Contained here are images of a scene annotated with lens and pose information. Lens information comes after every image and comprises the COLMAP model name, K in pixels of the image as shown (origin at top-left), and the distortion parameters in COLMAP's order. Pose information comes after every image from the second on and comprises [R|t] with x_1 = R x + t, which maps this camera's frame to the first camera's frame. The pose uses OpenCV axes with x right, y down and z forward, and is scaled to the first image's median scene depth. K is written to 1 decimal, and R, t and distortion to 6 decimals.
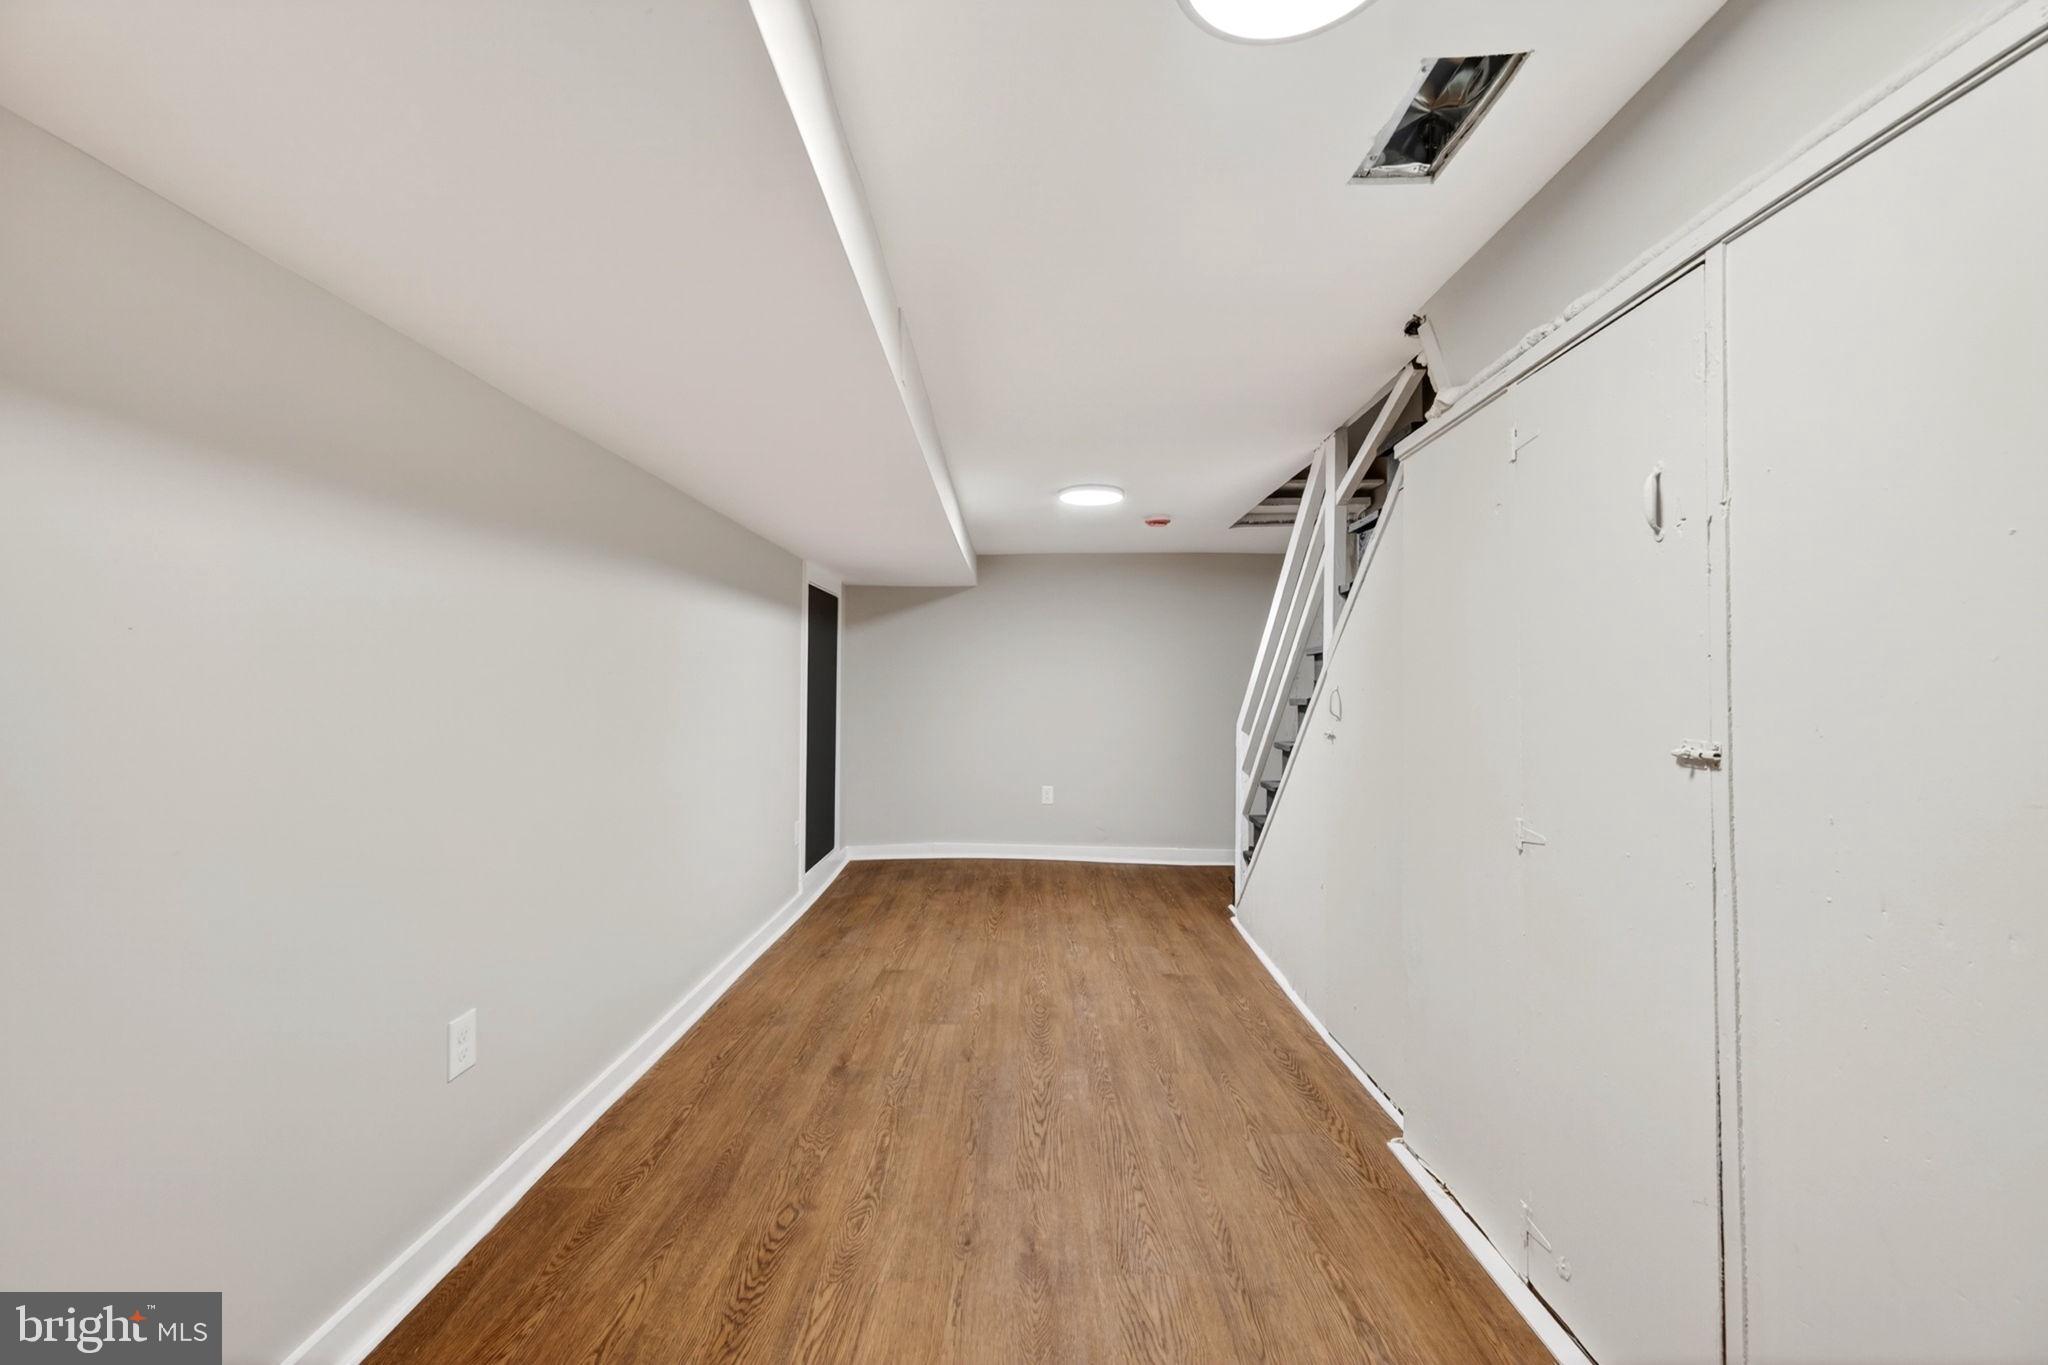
lens RADIAL K [[751.7, 0, 1023.8], [0, 751.7, 684.9], [0, 0, 1]] dist [-0.003280, -0.000058]
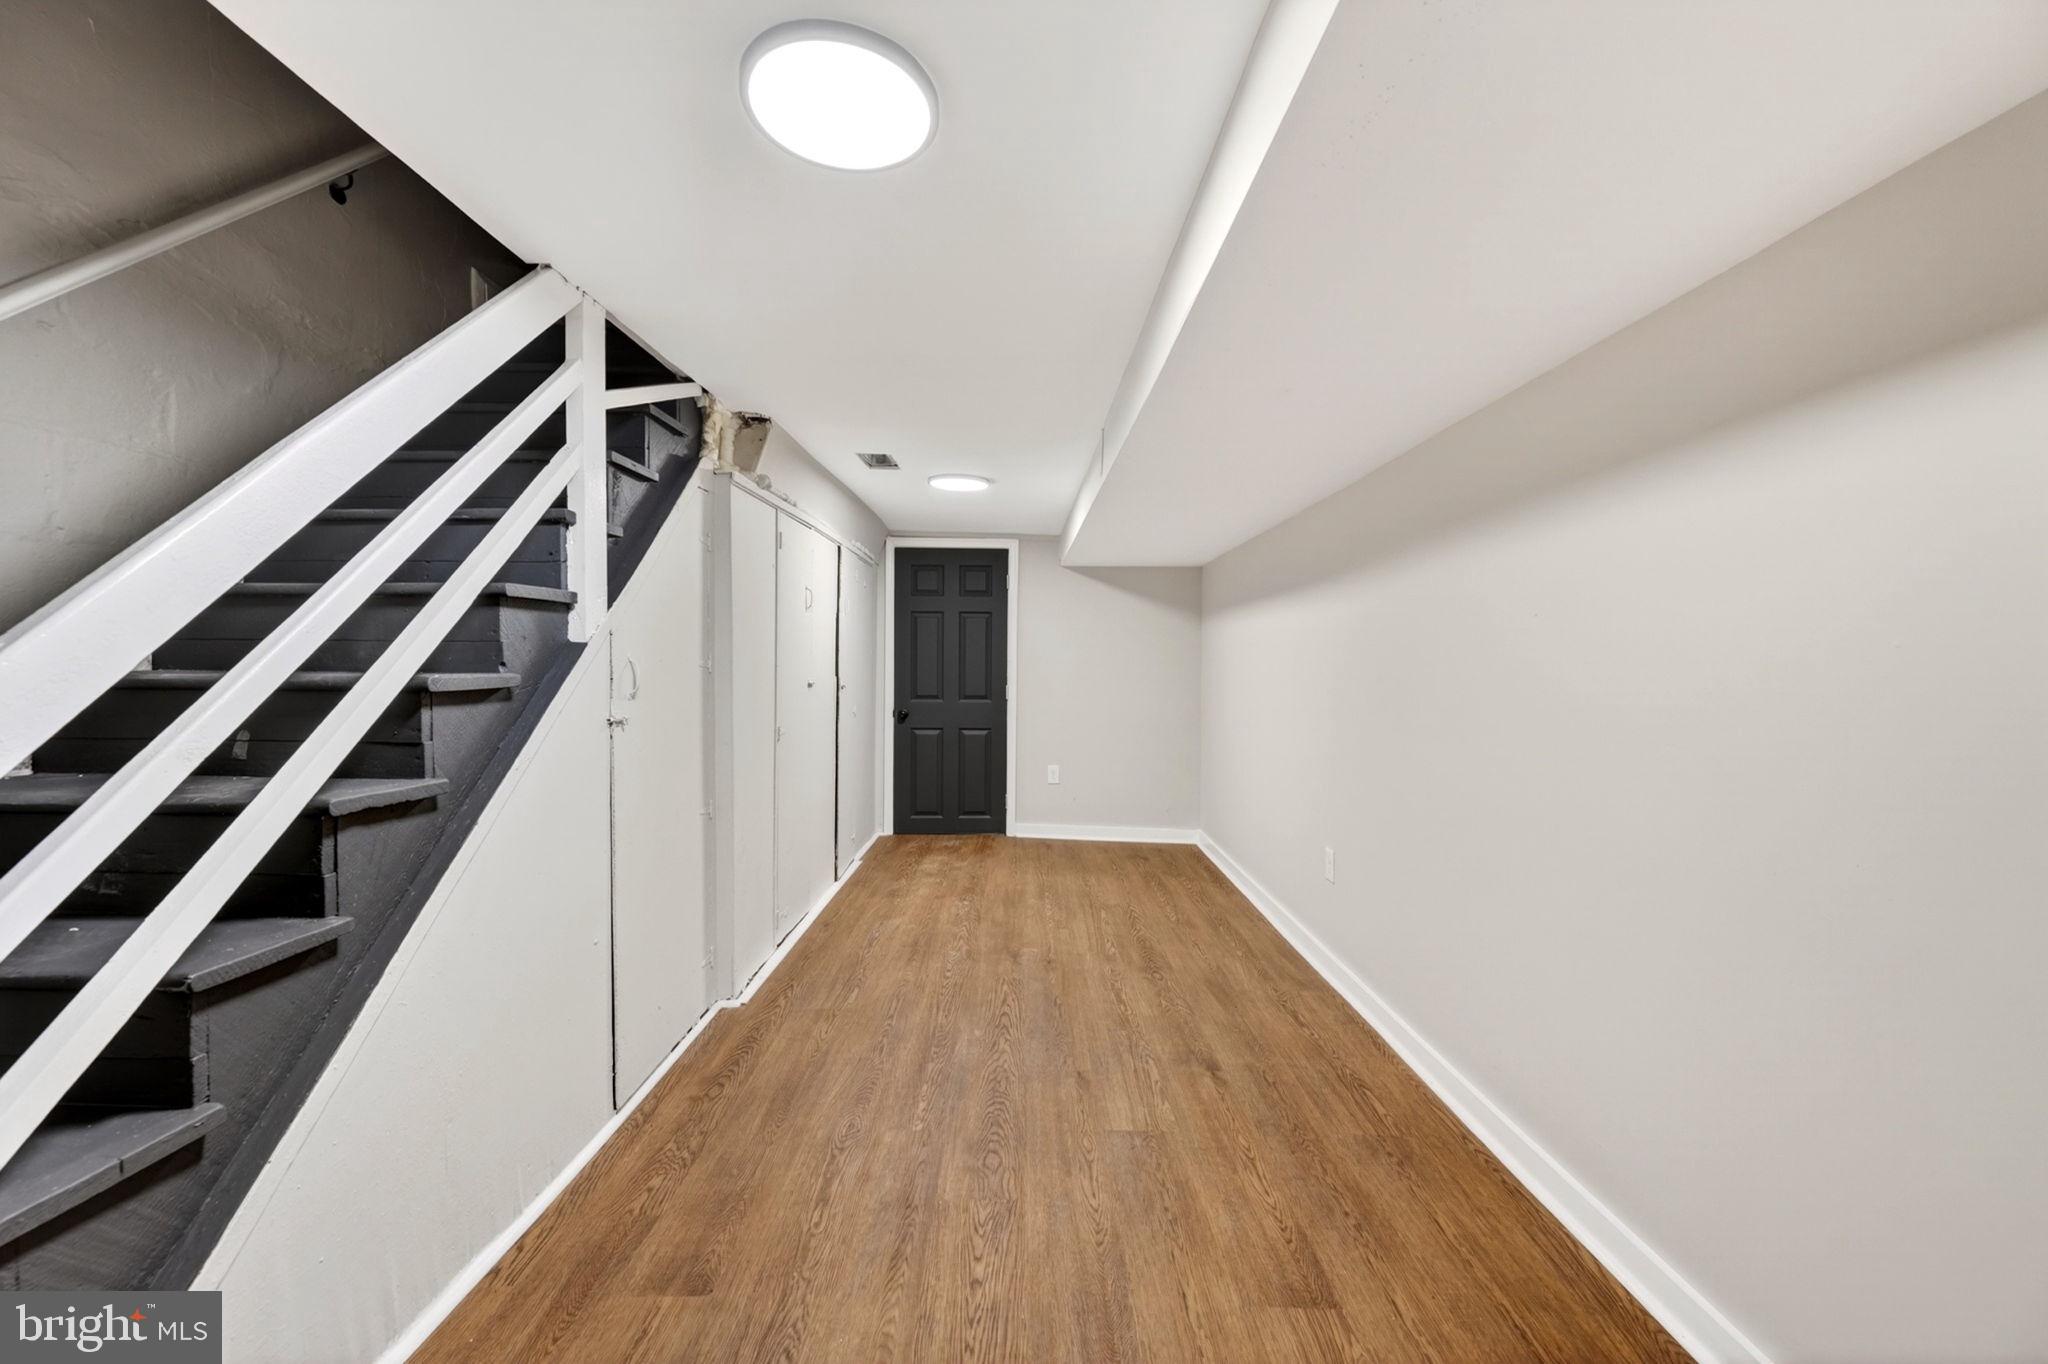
lens RADIAL K [[751.7, 0, 1025.5], [0, 751.7, 675.8], [0, 0, 1]] dist [-0.003280, -0.000058]
pose [[-0.999885, -0.013367, -0.007147, 0.004510], [-0.013430, 0.999870, 0.008894, 0.010244], [0.007028, 0.008989, -0.999935, 1.911393]]
